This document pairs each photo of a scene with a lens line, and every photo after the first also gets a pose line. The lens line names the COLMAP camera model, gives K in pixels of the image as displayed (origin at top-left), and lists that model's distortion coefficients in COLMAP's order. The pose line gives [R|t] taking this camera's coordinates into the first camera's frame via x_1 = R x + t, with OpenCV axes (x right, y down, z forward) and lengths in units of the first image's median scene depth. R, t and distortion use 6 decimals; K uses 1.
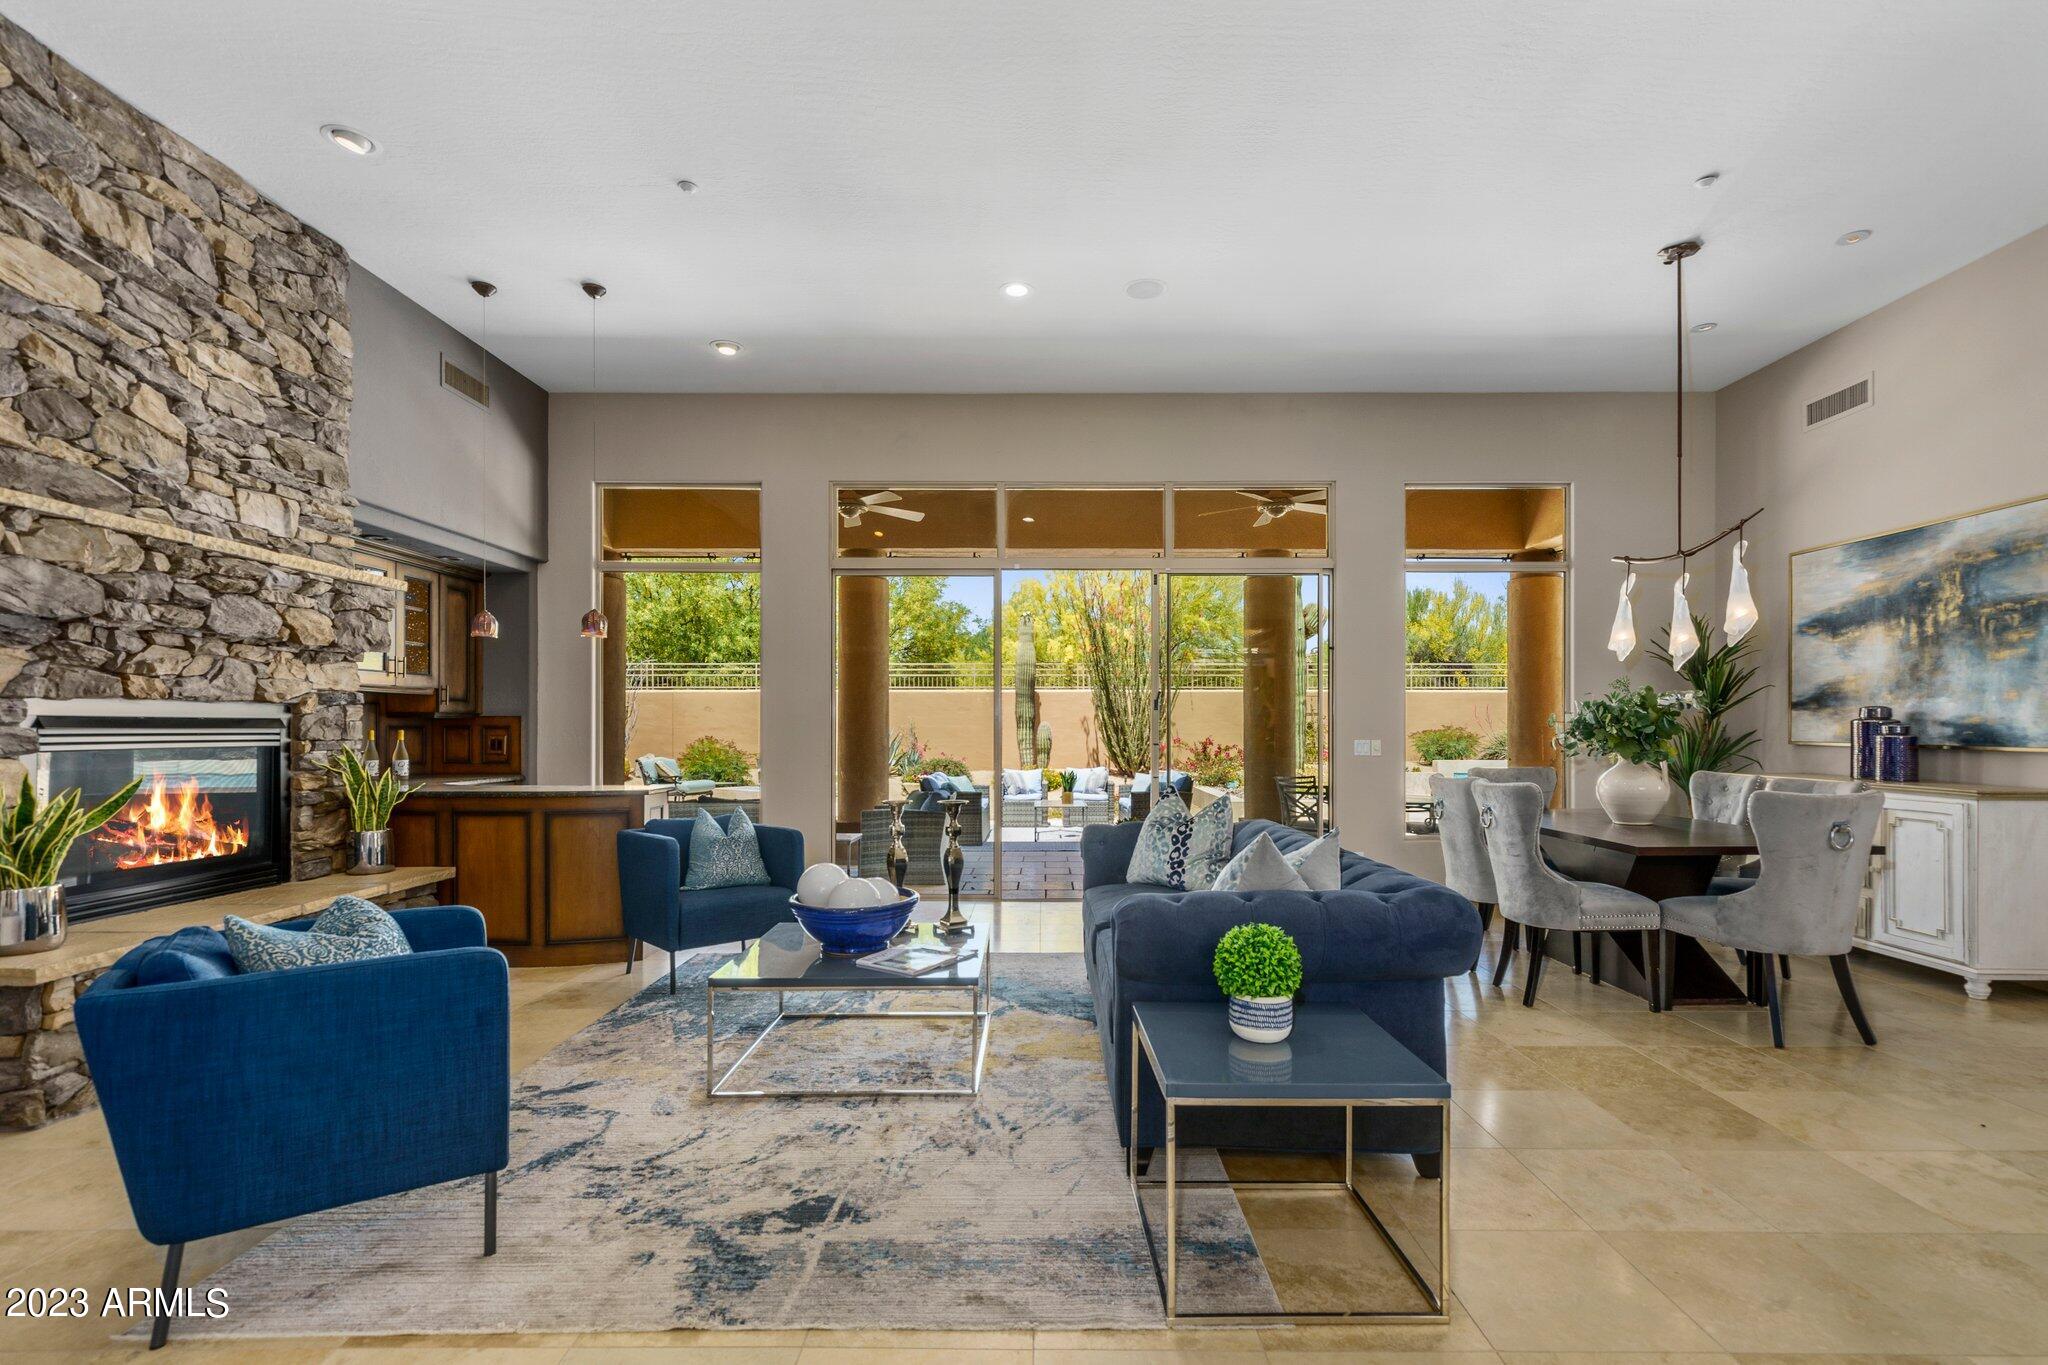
lens RADIAL K [[942.9, 0, 1046.5], [0, 942.9, 721.0], [0, 0, 1]] dist [0.012114, 0.000031]
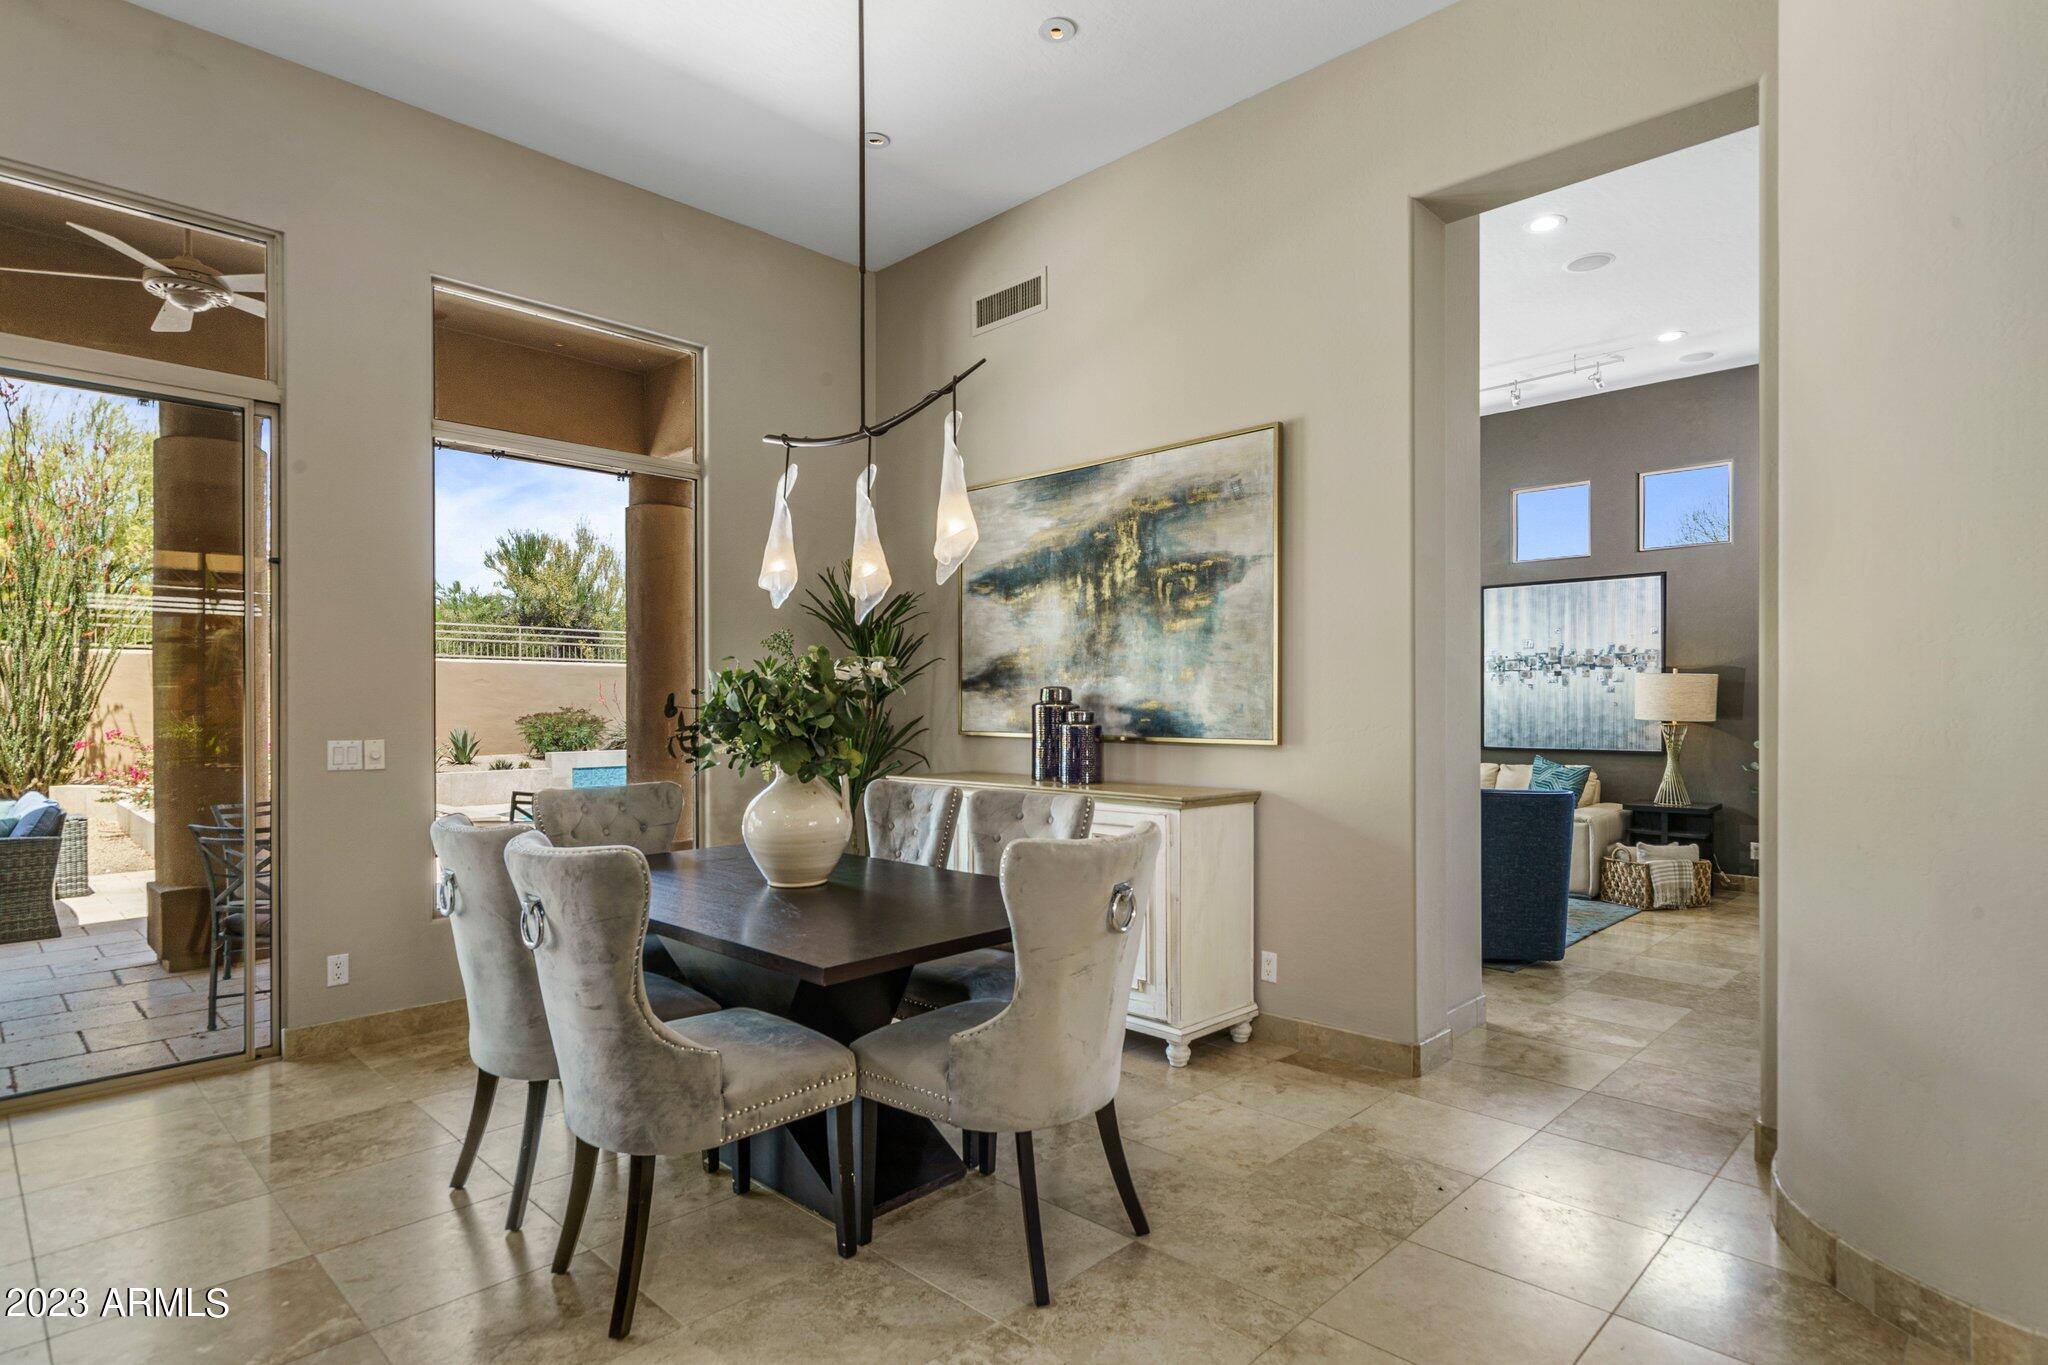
lens RADIAL K [[1068.6, 0, 1032.2], [0, 1068.6, 718.5], [0, 0, 1]] dist [-0.017006, -0.000007]
pose [[0.696678, -0.009603, 0.717319, 0.240547], [-0.002511, 0.999872, 0.015824, -0.003308], [-0.717379, -0.012825, 0.696565, 0.425597]]
